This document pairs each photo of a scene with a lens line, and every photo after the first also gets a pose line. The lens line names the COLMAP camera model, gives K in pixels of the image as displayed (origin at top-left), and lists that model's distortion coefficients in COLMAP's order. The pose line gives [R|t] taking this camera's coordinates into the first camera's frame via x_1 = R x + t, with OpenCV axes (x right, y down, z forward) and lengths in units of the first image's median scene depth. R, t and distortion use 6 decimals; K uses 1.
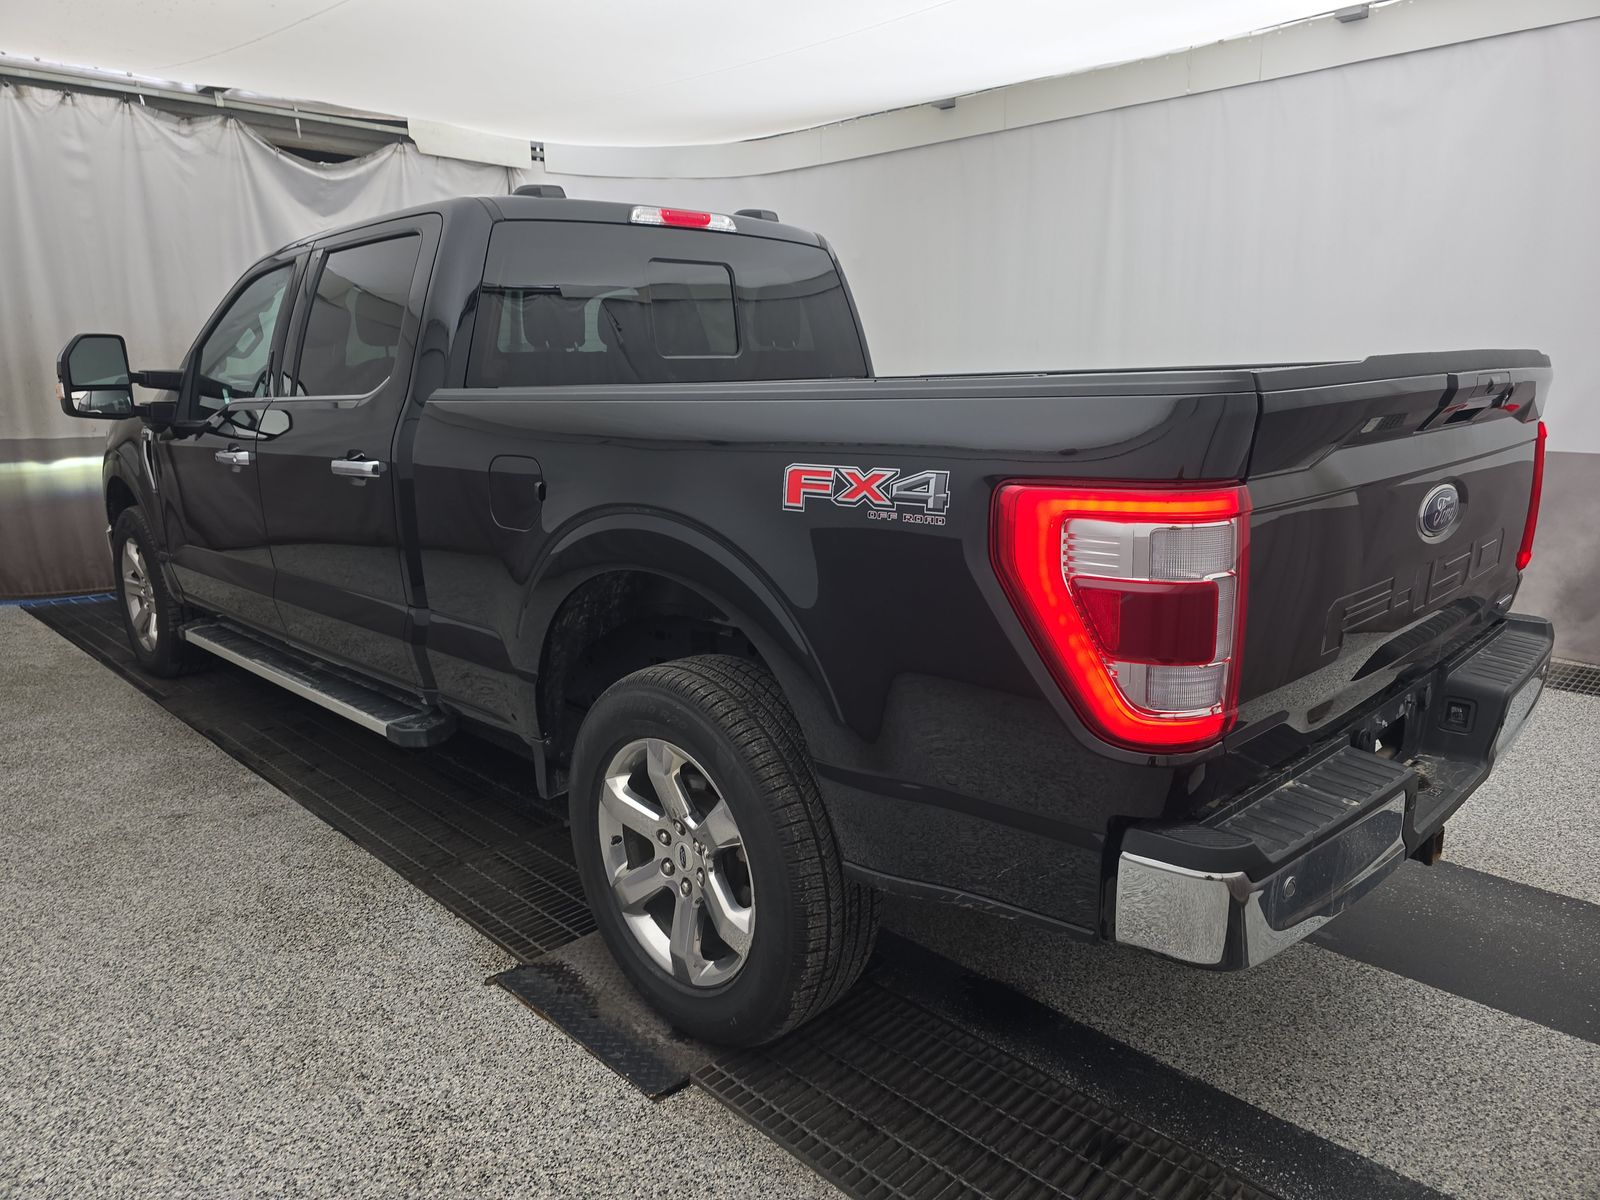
lens RADIAL K [[1081.1, 0, 787.9], [0, 1081.1, 604.8], [0, 0, 1]] dist [0.015510, -0.017718]
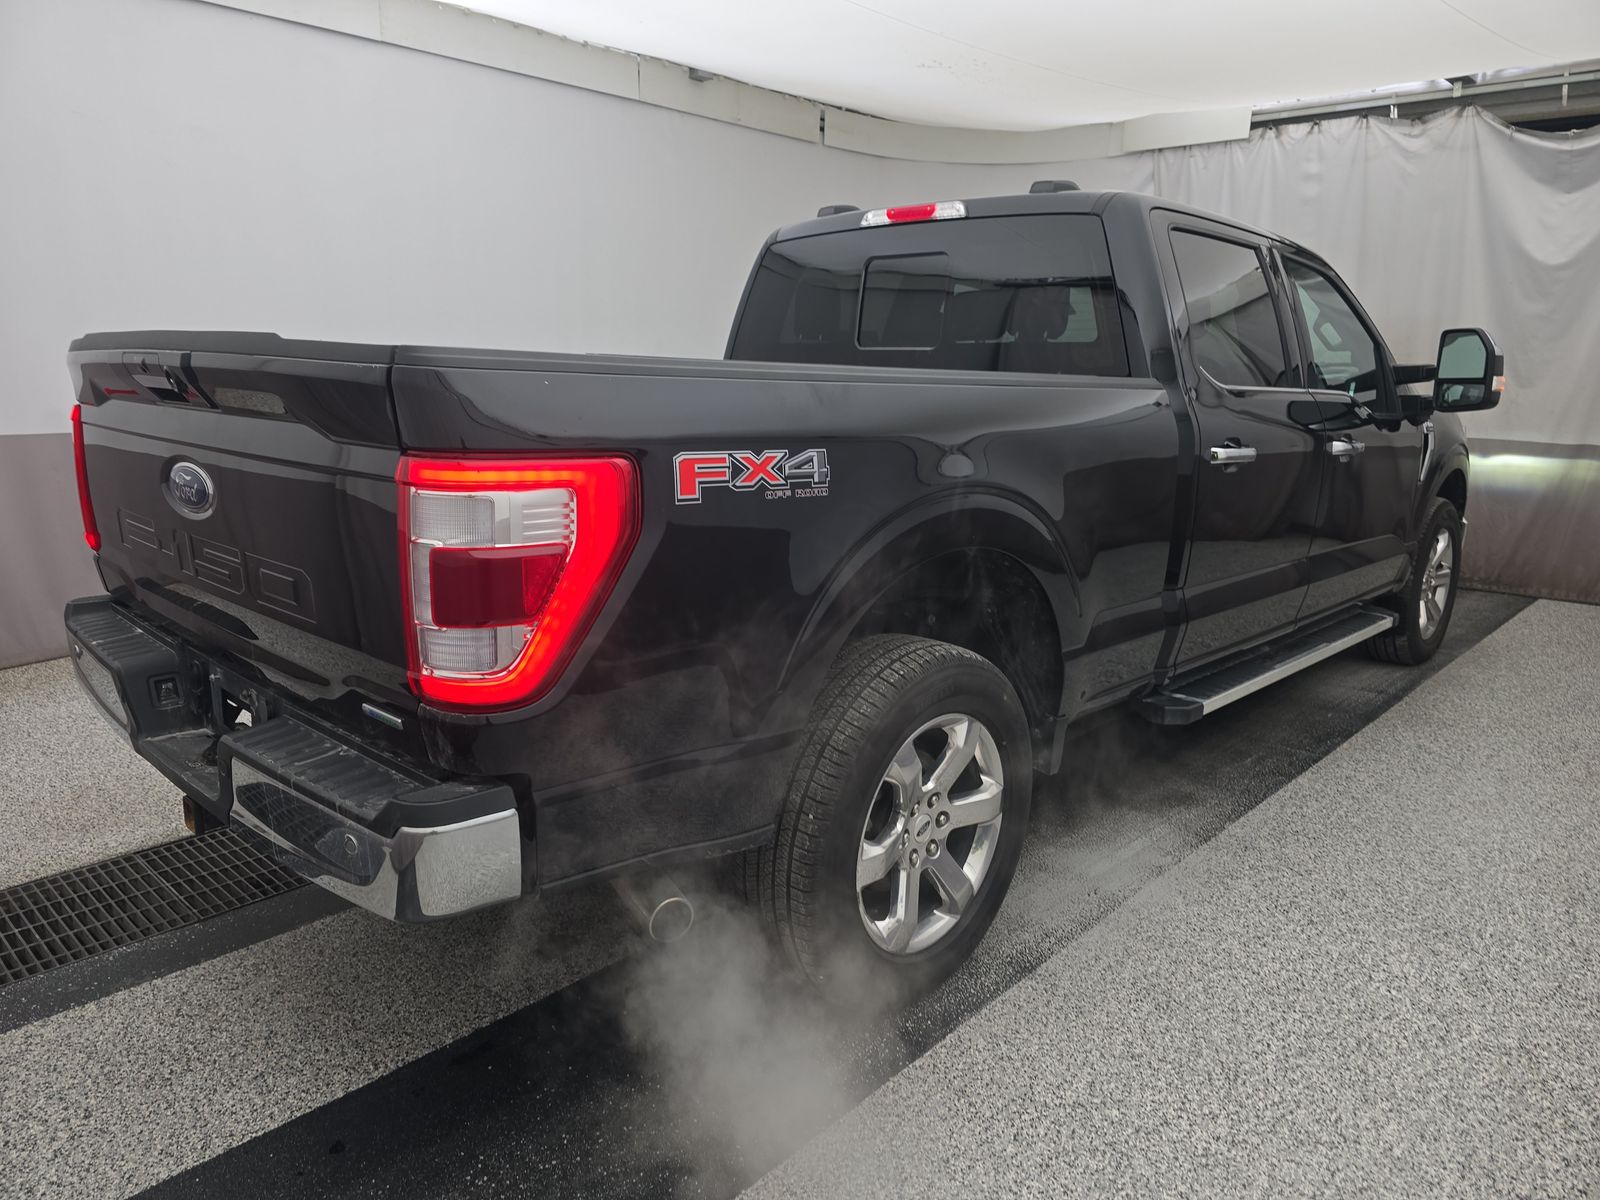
lens RADIAL K [[1081.1, 0, 790.0], [0, 1081.1, 590.9], [0, 0, 1]] dist [0.015510, -0.017718]
pose [[0.027257, 0.218481, -0.975461, 0.533062], [-0.236294, 0.949577, 0.206081, -0.109474], [0.971299, 0.224878, 0.077508, 0.483471]]
